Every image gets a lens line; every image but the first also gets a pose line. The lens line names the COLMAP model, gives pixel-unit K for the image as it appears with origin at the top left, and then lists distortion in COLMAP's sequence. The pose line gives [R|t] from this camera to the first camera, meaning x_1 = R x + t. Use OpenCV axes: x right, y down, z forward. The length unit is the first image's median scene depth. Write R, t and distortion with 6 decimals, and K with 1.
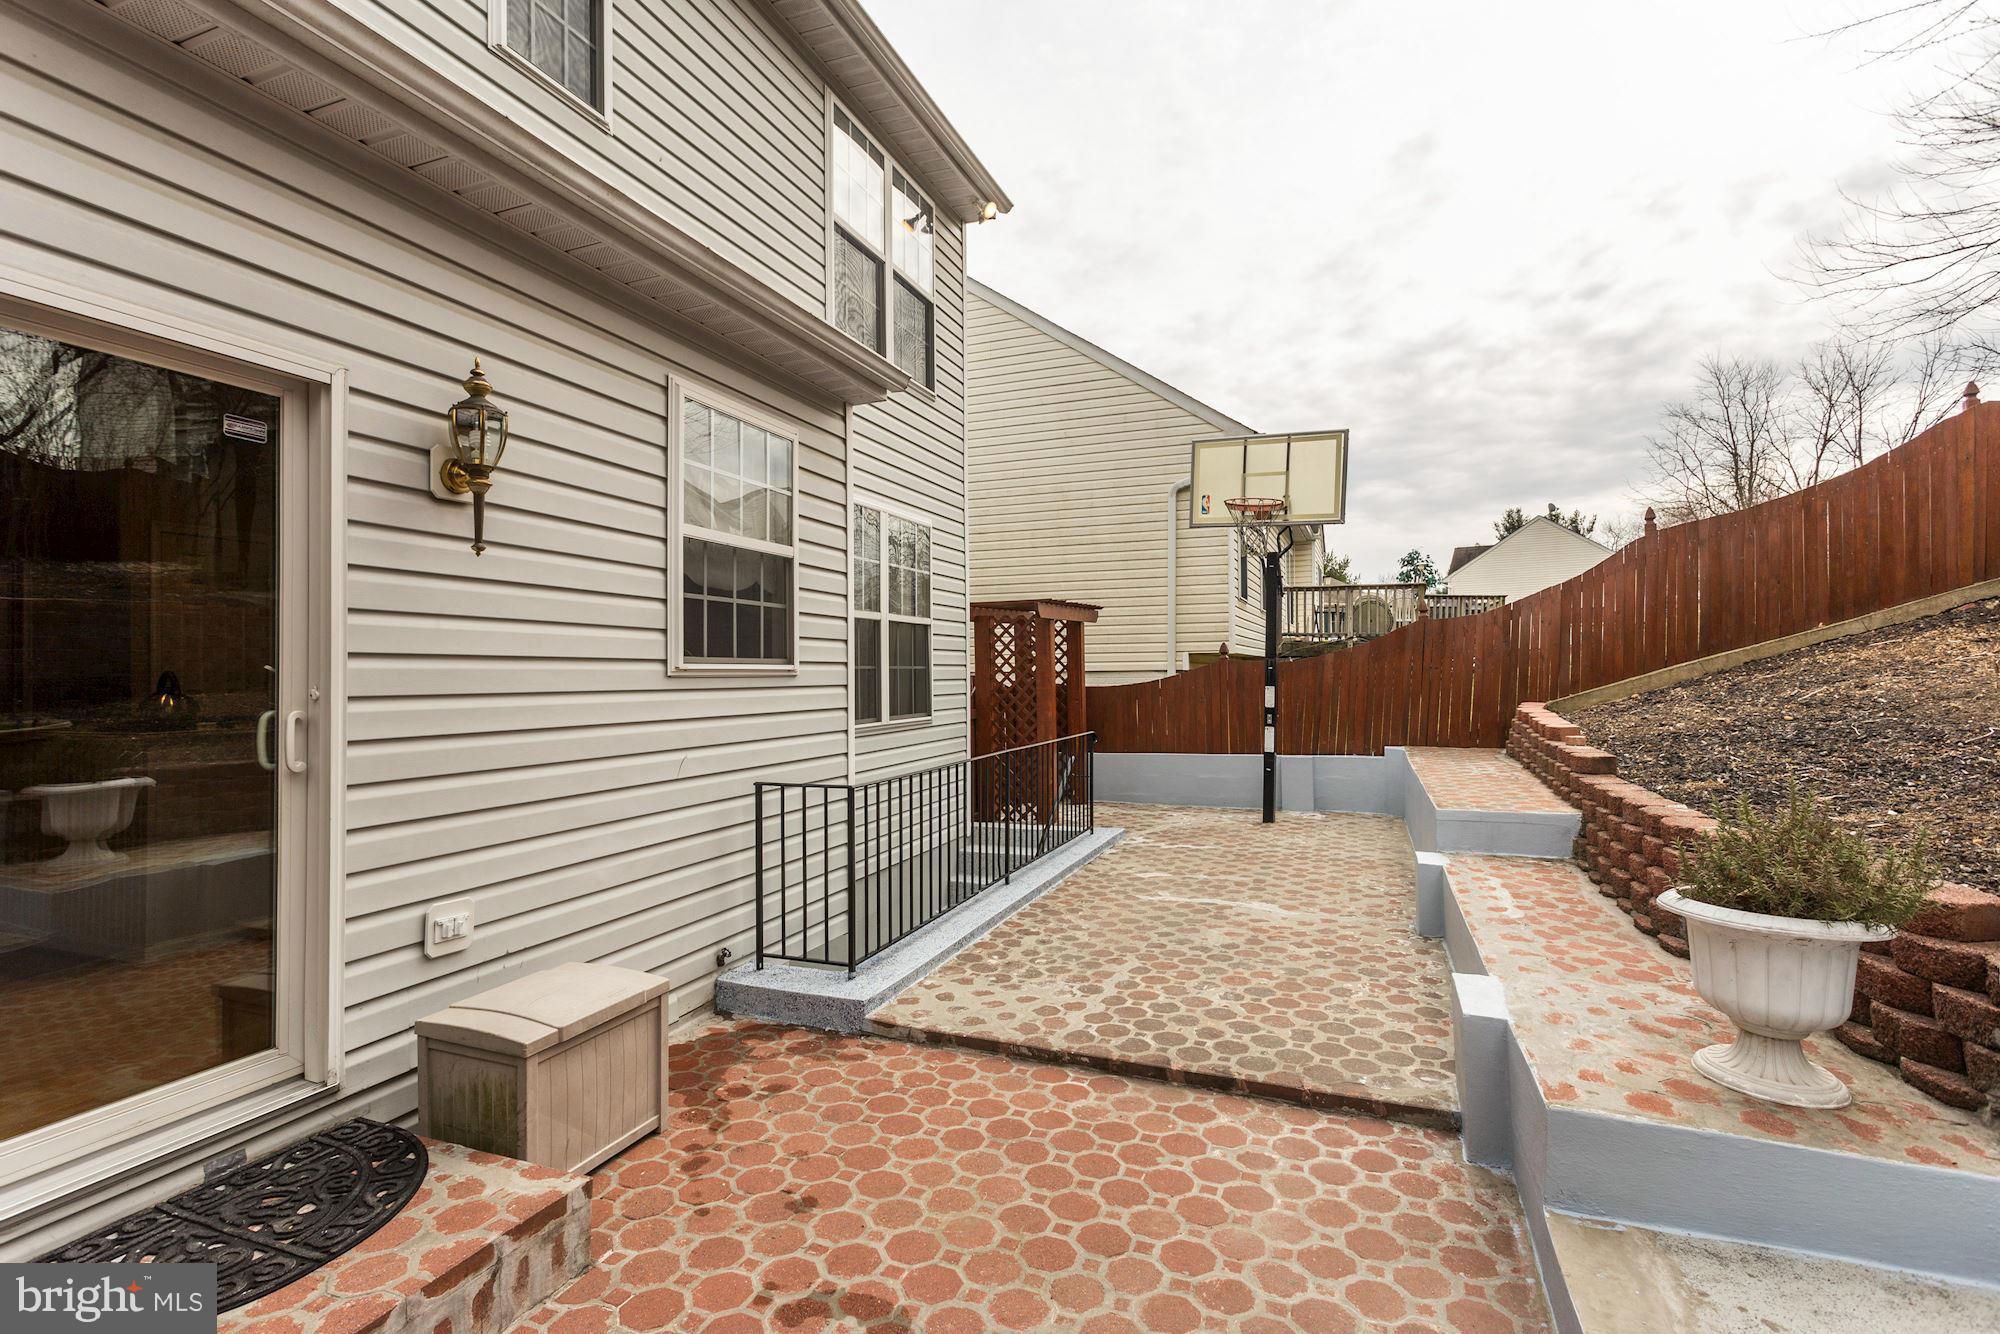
lens RADIAL K [[946.6, 0, 1000.0], [0, 946.6, 667.0], [0, 0, 1]] dist [0.003669, 0.000369]
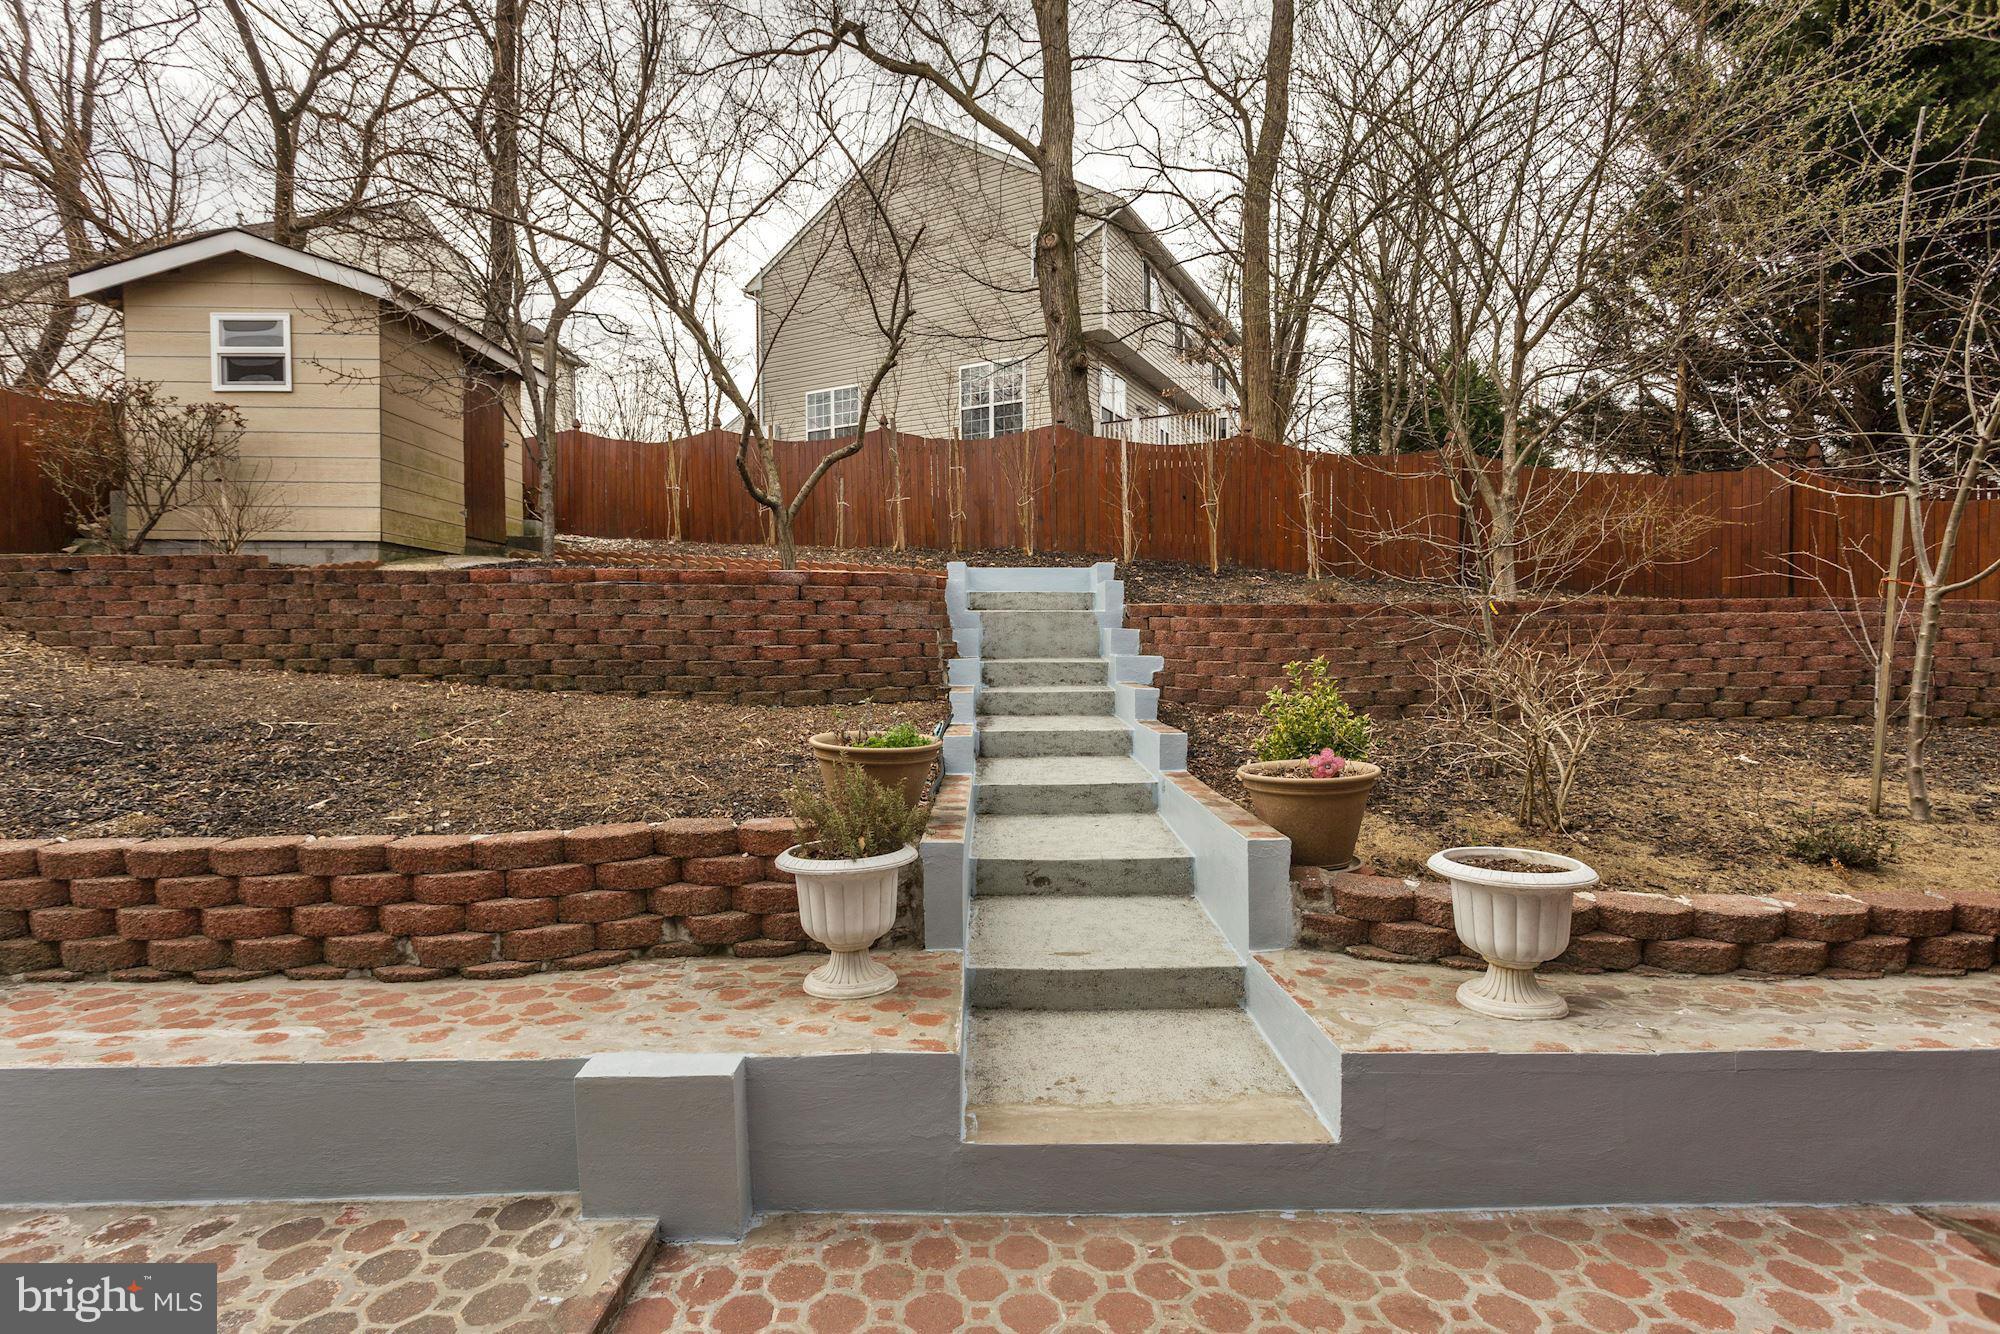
lens RADIAL K [[971.5, 0, 991.0], [0, 971.5, 656.1], [0, 0, 1]] dist [-0.058468, 0.033825]
pose [[-0.391118, -0.000142, 0.920341, -0.373767], [0.009438, 0.999947, 0.004165, -0.009312], [-0.920292, 0.010315, -0.391095, 1.076094]]
